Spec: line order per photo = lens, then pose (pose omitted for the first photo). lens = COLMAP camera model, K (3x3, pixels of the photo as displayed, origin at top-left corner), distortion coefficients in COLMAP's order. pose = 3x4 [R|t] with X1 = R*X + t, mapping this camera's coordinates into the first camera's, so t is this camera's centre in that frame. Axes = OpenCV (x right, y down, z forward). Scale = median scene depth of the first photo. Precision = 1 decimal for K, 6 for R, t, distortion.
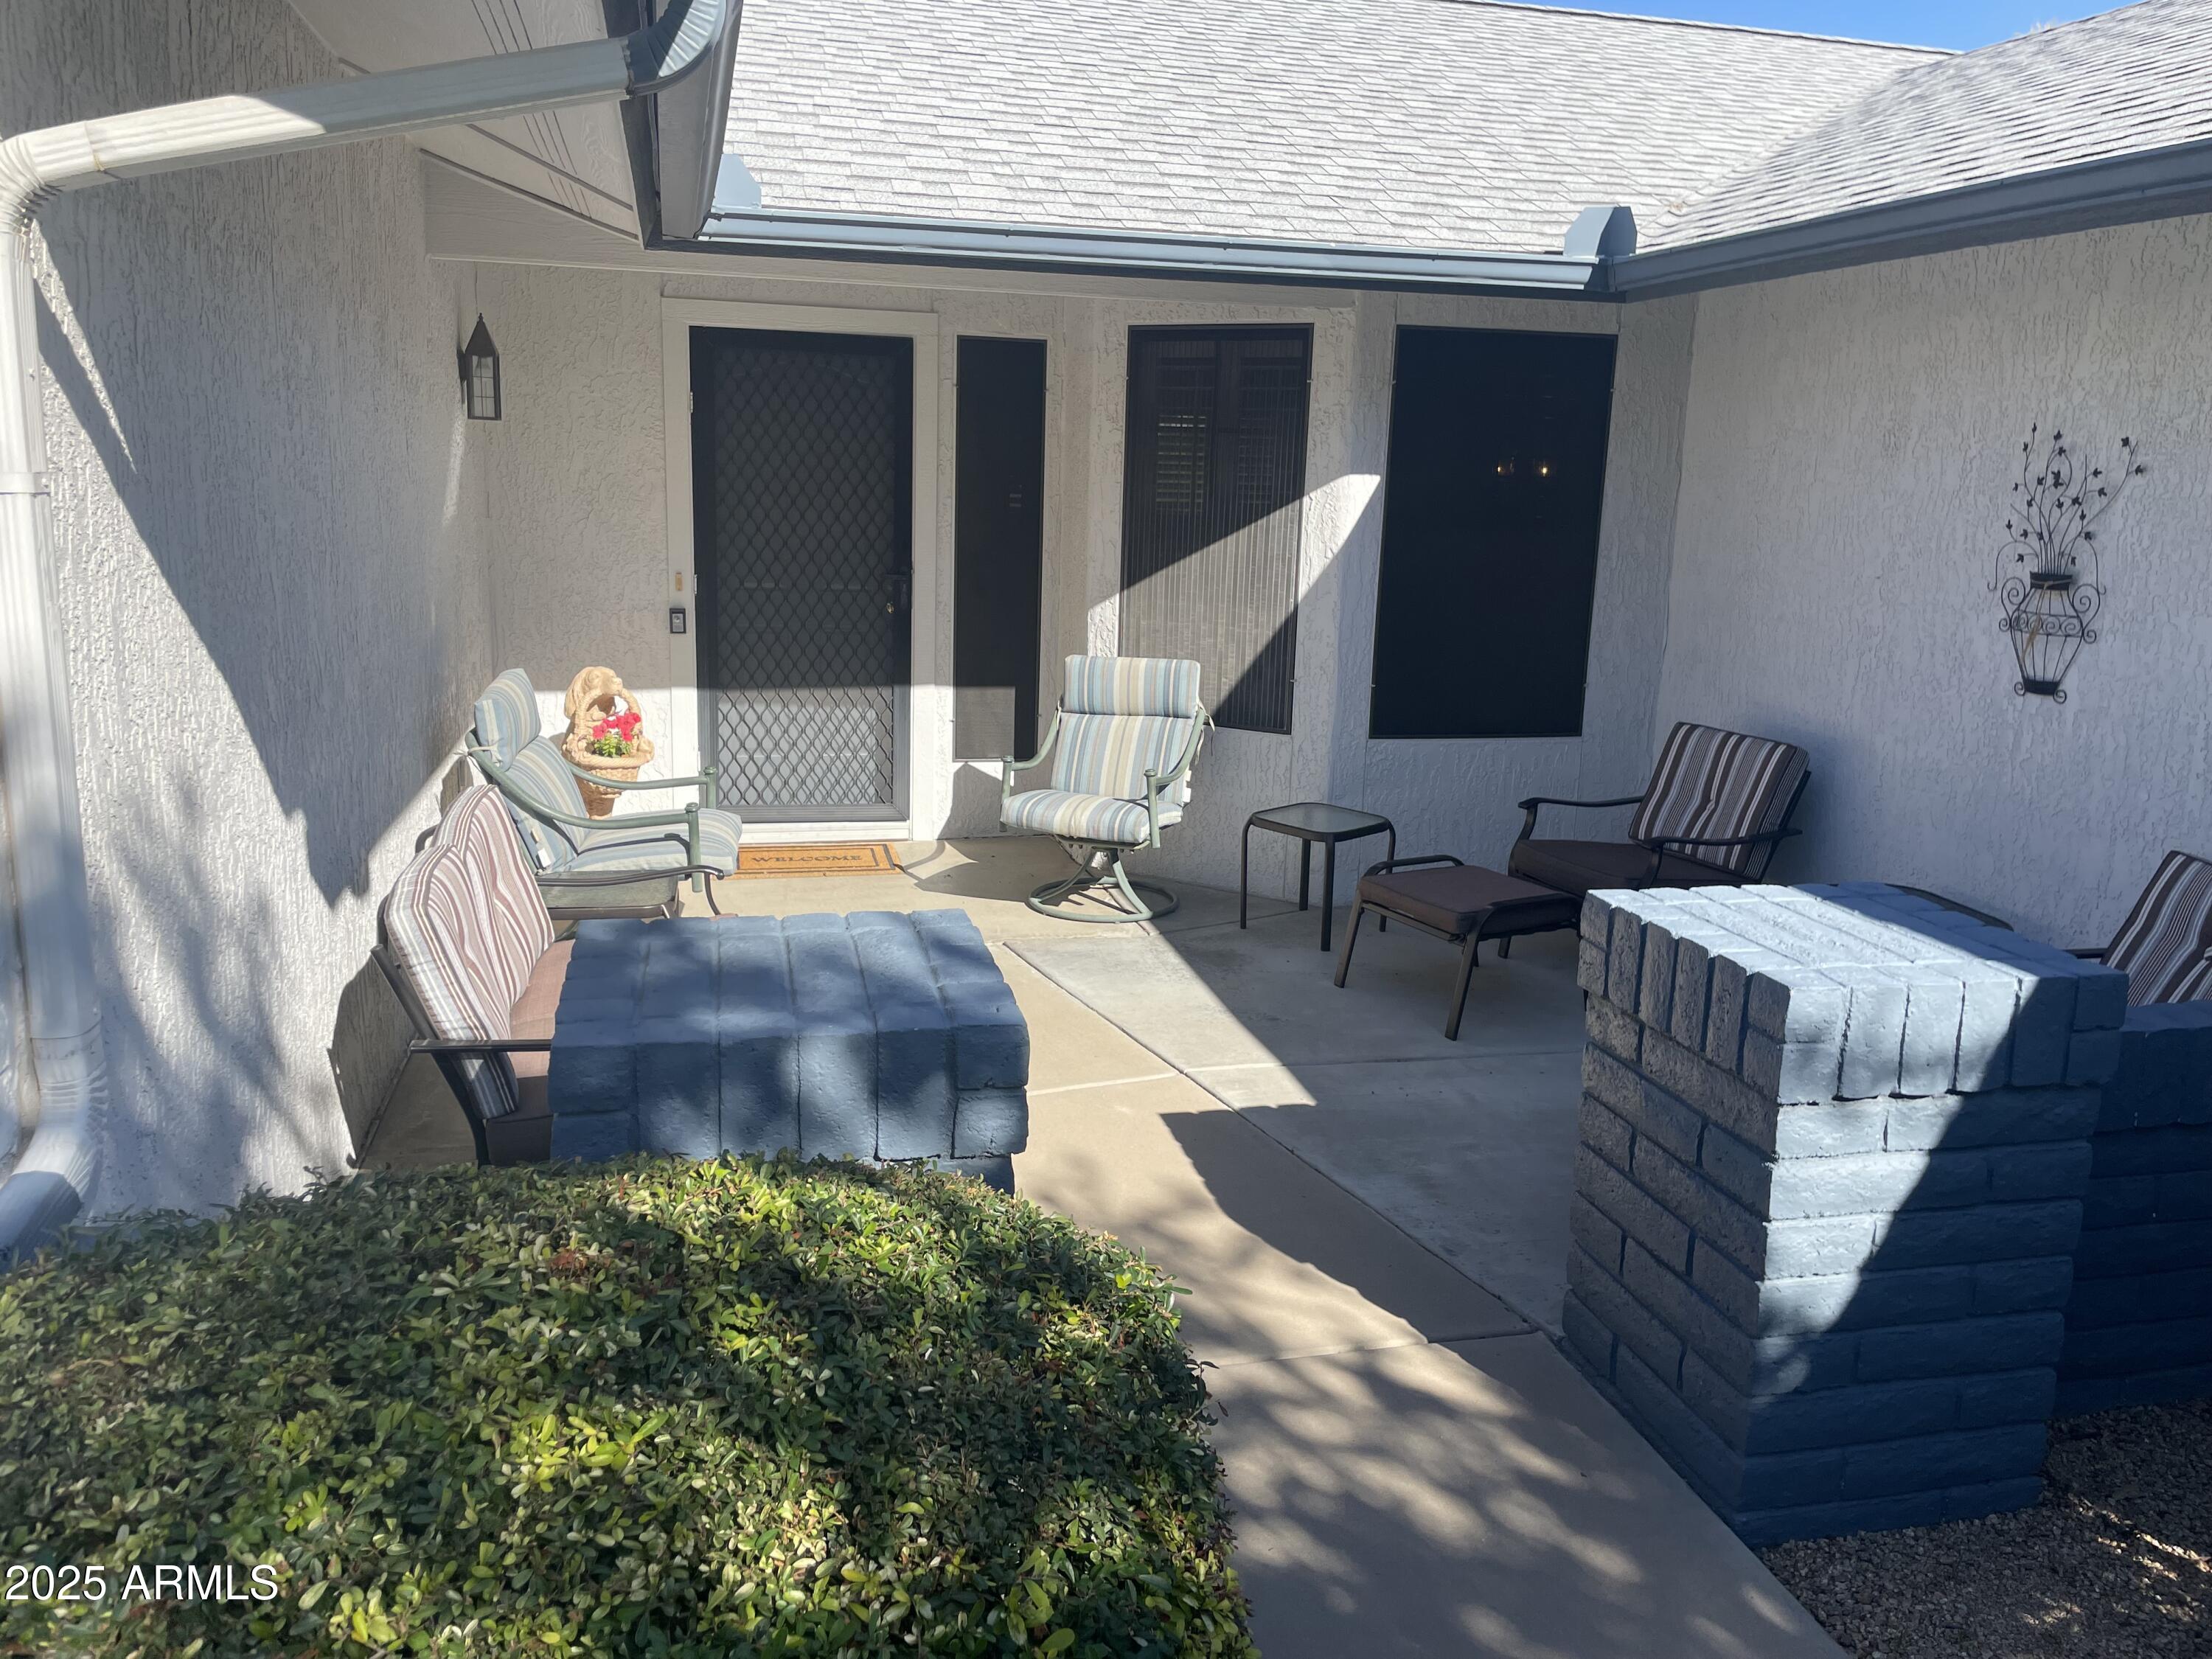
lens RADIAL K [[1689.0, 0, 1122.9], [0, 1689.0, 833.4], [0, 0, 1]] dist [-0.055247, -0.002654]
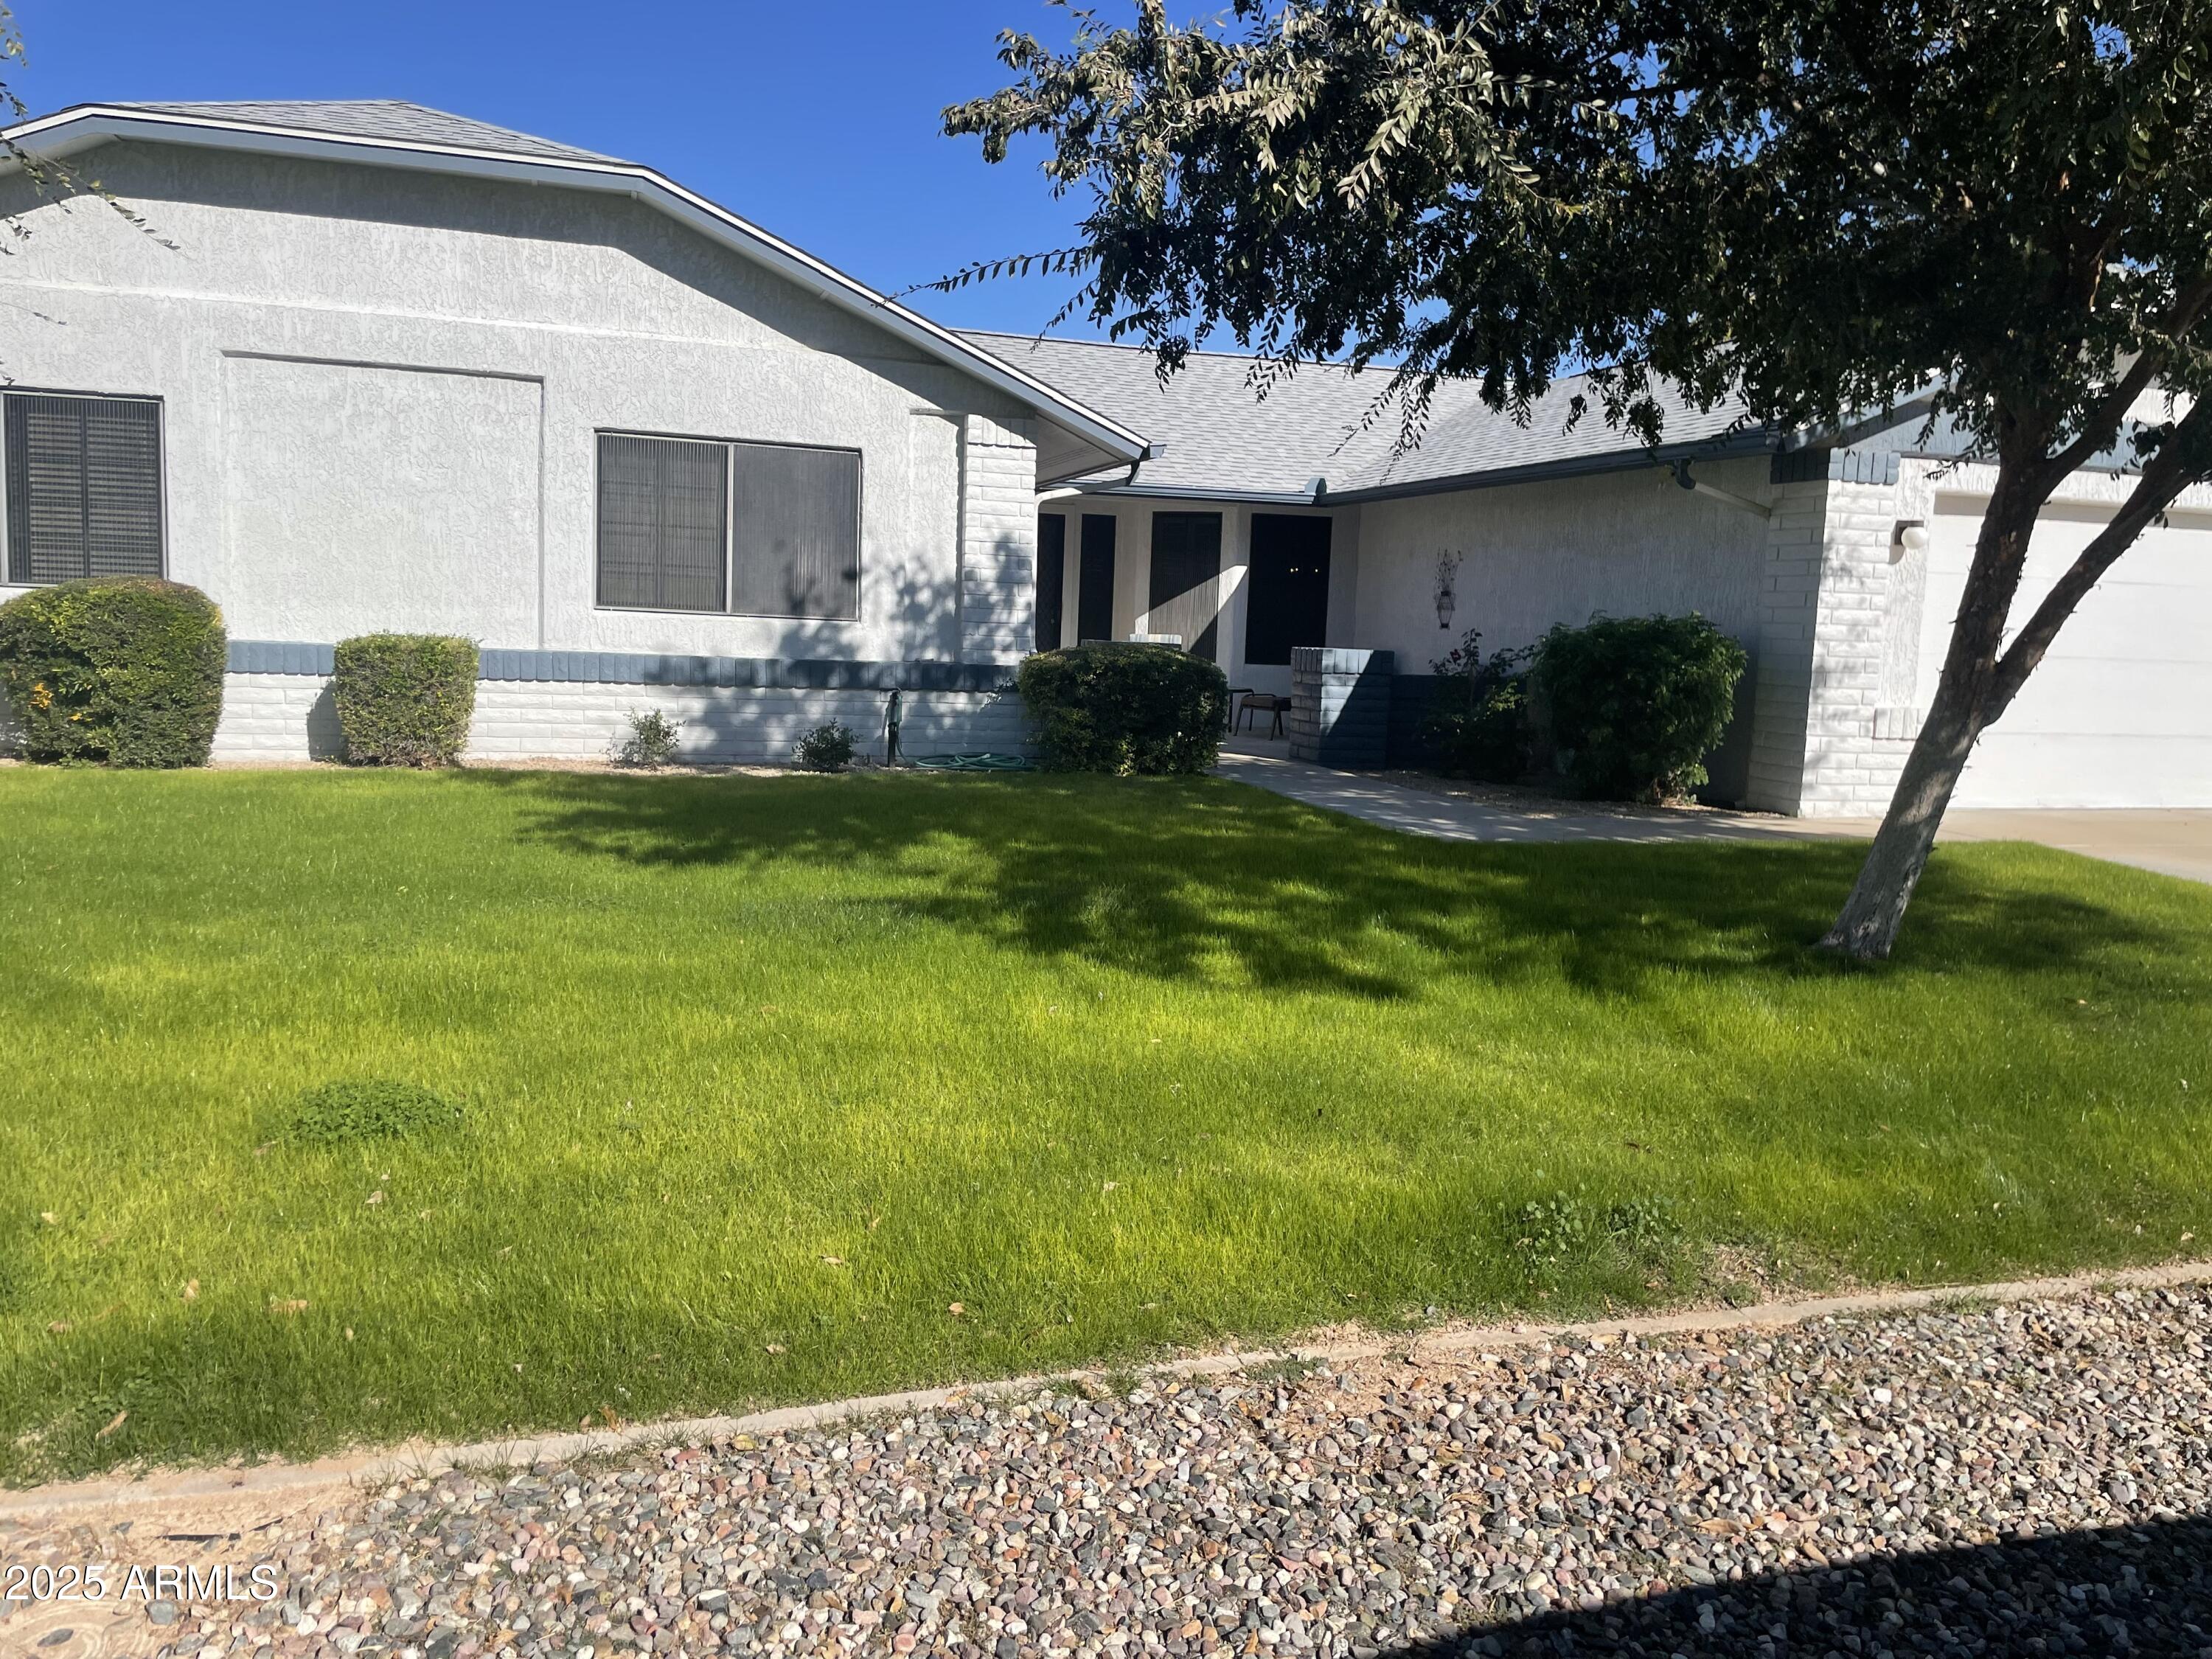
lens RADIAL K [[1689.0, 0, 1093.8], [0, 1689.0, 821.6], [0, 0, 1]] dist [-0.055247, -0.002654]
pose [[0.998621, -0.001673, 0.052465, -0.243412], [0.005755, 0.996956, -0.077747, 0.417635], [-0.052175, 0.077942, 0.995592, -1.703727]]
